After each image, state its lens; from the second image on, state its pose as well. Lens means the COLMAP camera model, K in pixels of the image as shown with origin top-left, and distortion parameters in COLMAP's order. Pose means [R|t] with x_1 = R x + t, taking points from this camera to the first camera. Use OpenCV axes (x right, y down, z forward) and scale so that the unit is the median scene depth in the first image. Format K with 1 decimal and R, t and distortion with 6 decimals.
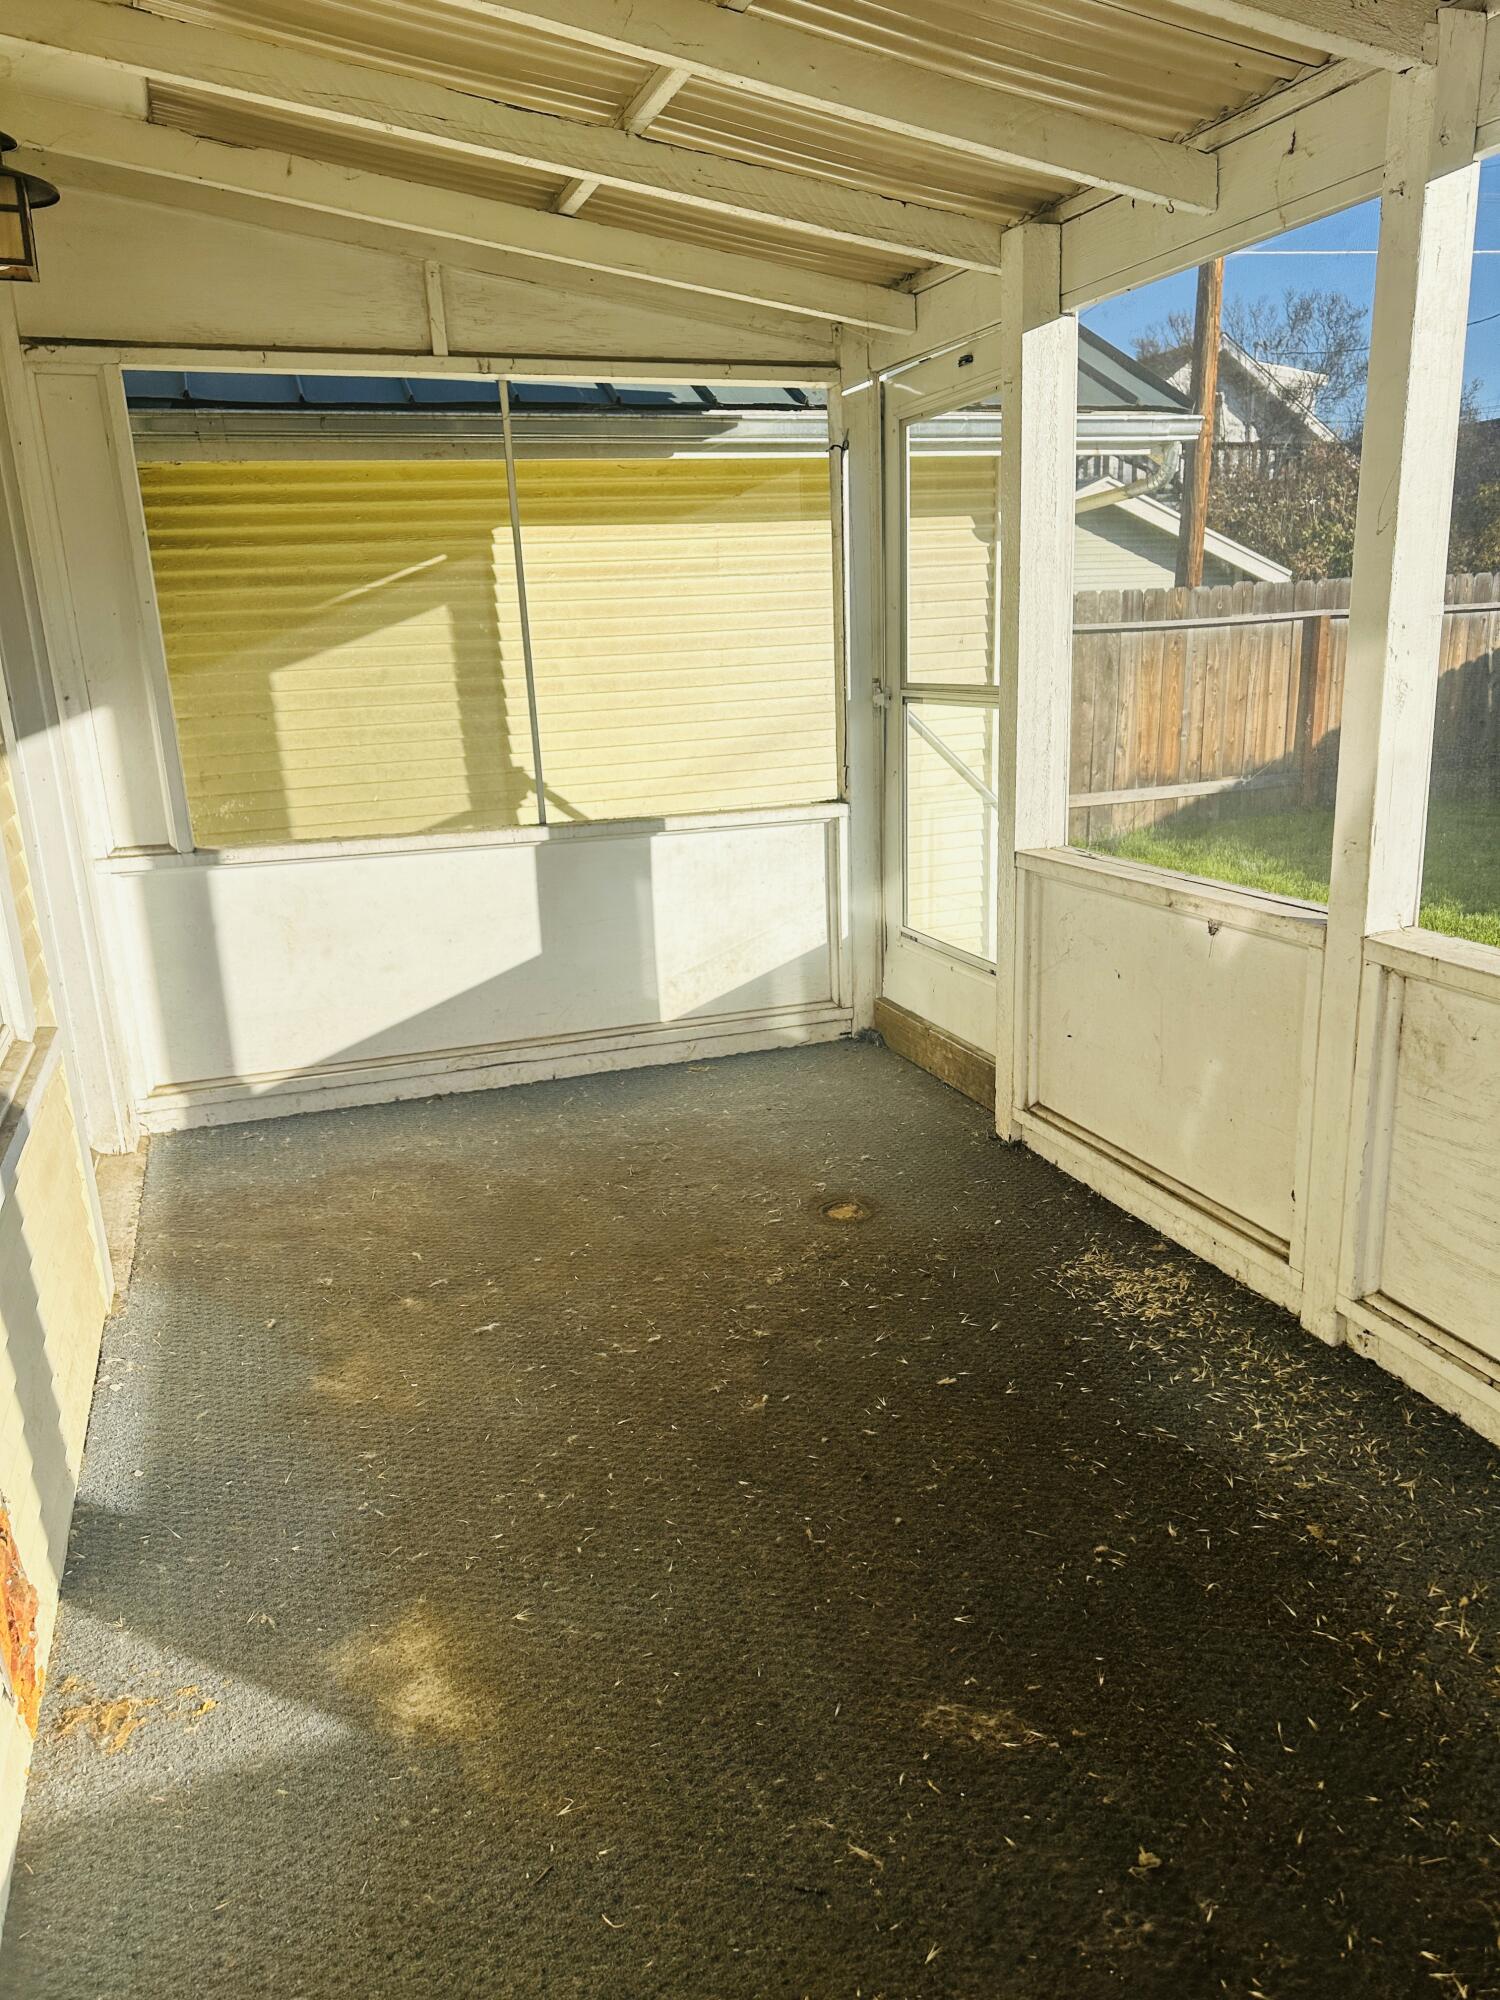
lens RADIAL K [[1381.5, 0, 749.7], [0, 1381.5, 1003.1], [0, 0, 1]] dist [0.055275, -0.064140]
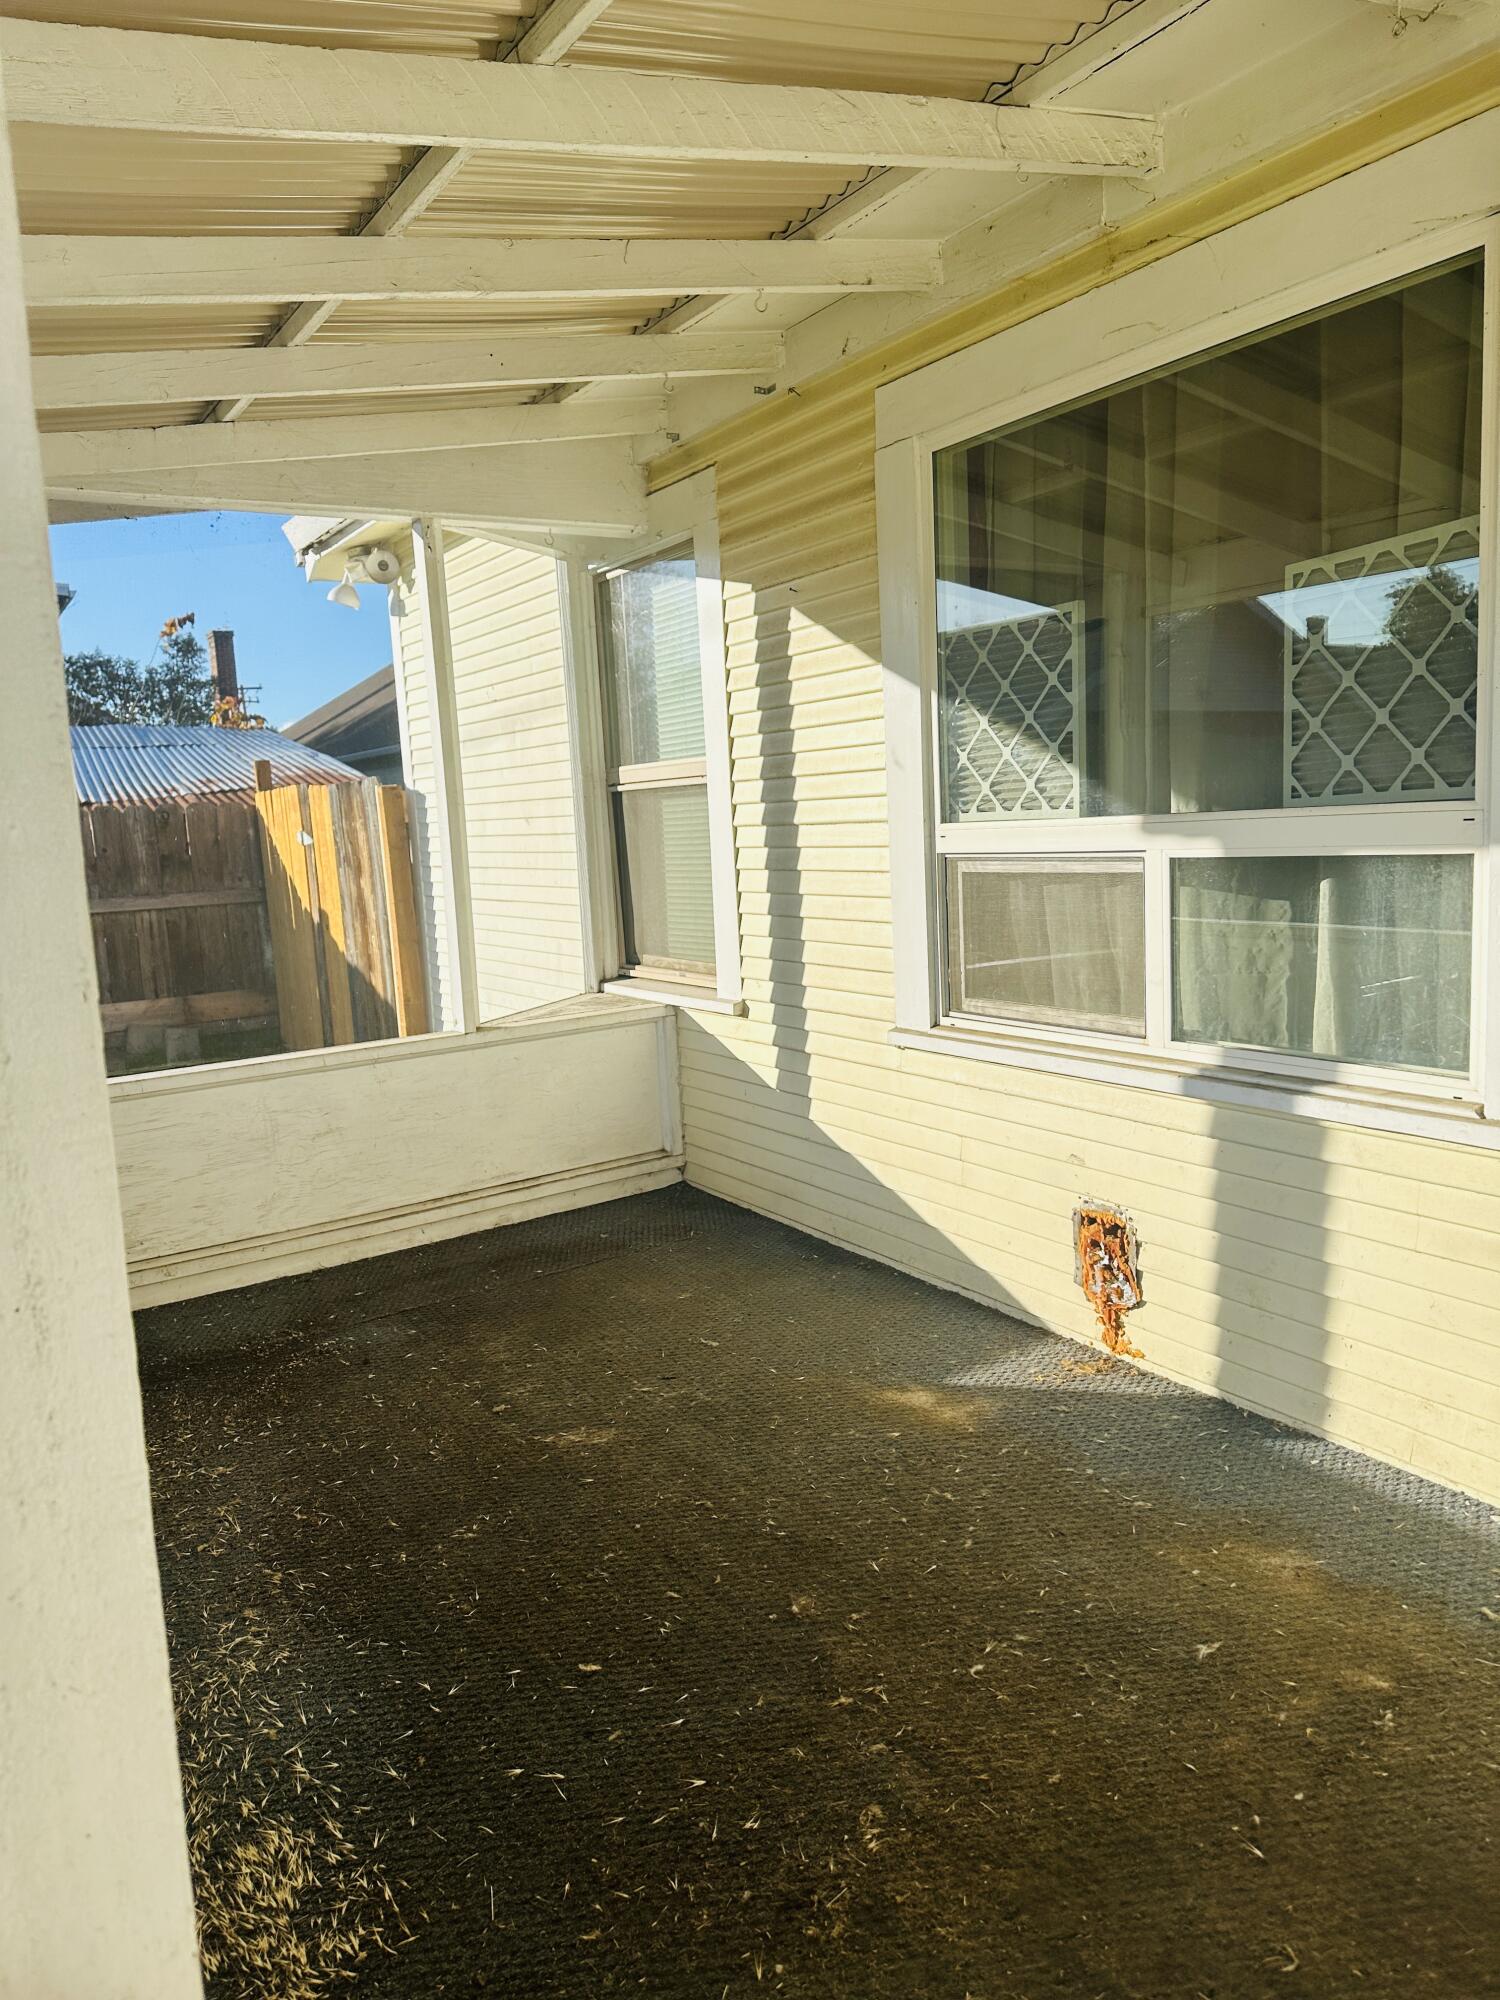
lens RADIAL K [[1381.5, 0, 750.8], [0, 1381.5, 999.9], [0, 0, 1]] dist [0.055275, -0.064140]
pose [[-0.971140, 0.104387, -0.214456, 0.244467], [0.012539, 0.920243, 0.391147, -0.542215], [0.238182, 0.377170, -0.894993, 2.121261]]
